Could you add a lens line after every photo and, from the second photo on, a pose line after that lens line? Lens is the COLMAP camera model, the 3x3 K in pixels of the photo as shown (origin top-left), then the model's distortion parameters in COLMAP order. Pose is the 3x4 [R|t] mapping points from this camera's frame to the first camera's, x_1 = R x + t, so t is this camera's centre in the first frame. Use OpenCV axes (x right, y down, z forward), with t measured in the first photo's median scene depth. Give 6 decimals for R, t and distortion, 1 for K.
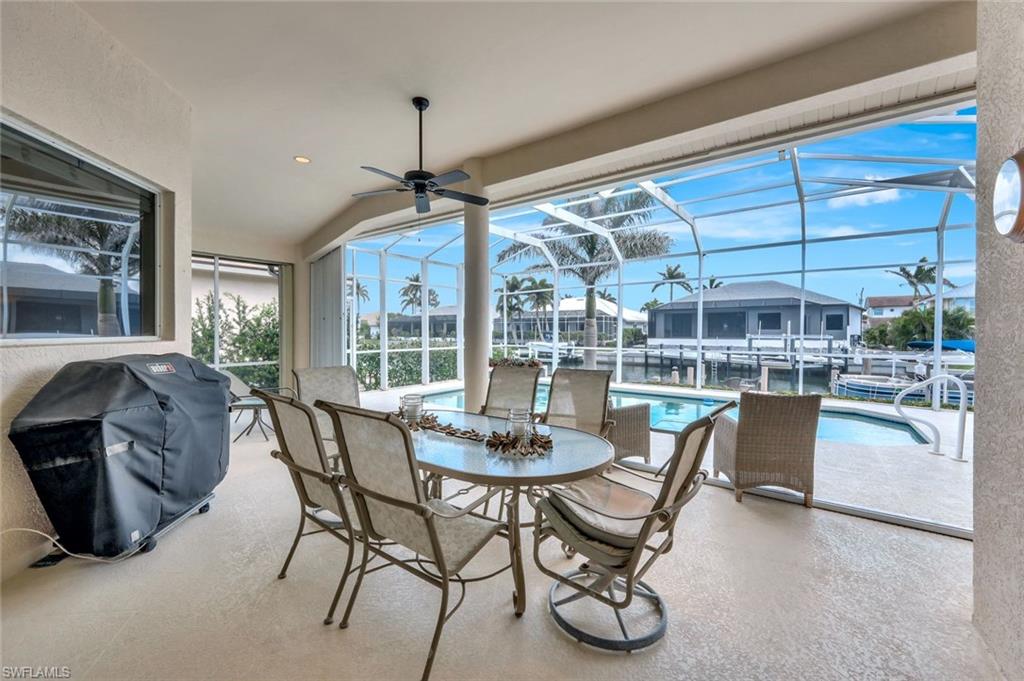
lens RADIAL K [[412.3, 0, 512.0], [0, 412.3, 340.5], [0, 0, 1]] dist [0.002522, 0.000274]
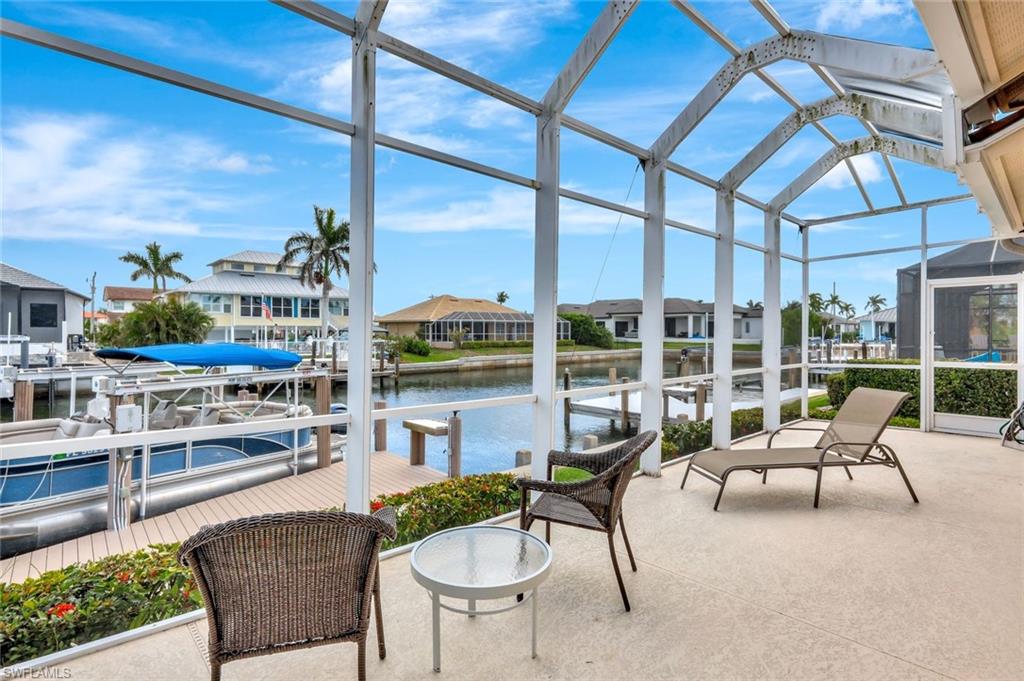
lens RADIAL K [[491.3, 0, 515.7], [0, 491.3, 337.2], [0, 0, 1]] dist [-0.000647, -0.000707]
pose [[0.181675, -0.011411, 0.983292, 0.148697], [0.017235, 0.999816, 0.008419, -0.003013], [-0.983208, 0.015417, 0.181839, 0.113852]]
